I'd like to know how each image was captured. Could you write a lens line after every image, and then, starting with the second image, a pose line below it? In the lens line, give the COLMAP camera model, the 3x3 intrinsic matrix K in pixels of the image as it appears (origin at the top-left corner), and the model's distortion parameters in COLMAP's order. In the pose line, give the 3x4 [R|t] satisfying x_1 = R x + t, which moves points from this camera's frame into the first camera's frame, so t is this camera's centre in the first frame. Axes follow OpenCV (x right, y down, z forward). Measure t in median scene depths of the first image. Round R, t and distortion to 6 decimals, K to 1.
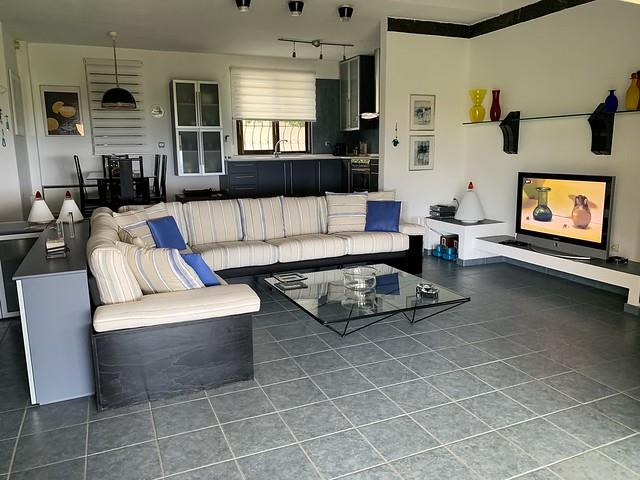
lens RADIAL K [[488.1, 0, 308.5], [0, 488.1, 235.1], [0, 0, 1]] dist [0.034989, -0.000794]
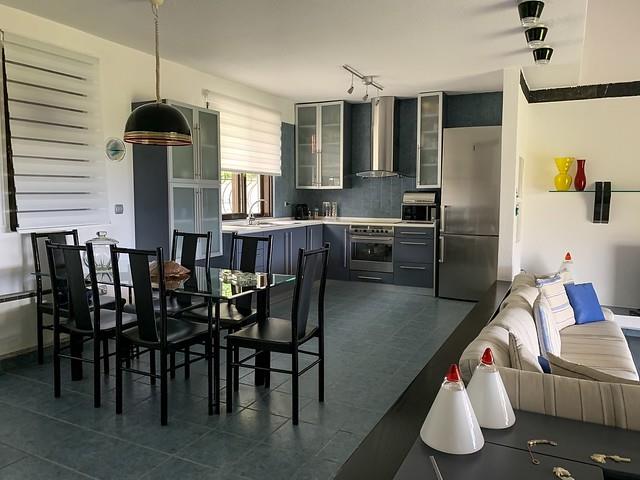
lens RADIAL K [[488.1, 0, 308.5], [0, 488.1, 235.1], [0, 0, 1]] dist [0.034989, -0.000794]
pose [[0.766435, -0.038942, 0.641141, -0.478526], [0.097110, 0.993712, -0.055731, -0.100253], [-0.634939, 0.104976, 0.765397, 0.427525]]
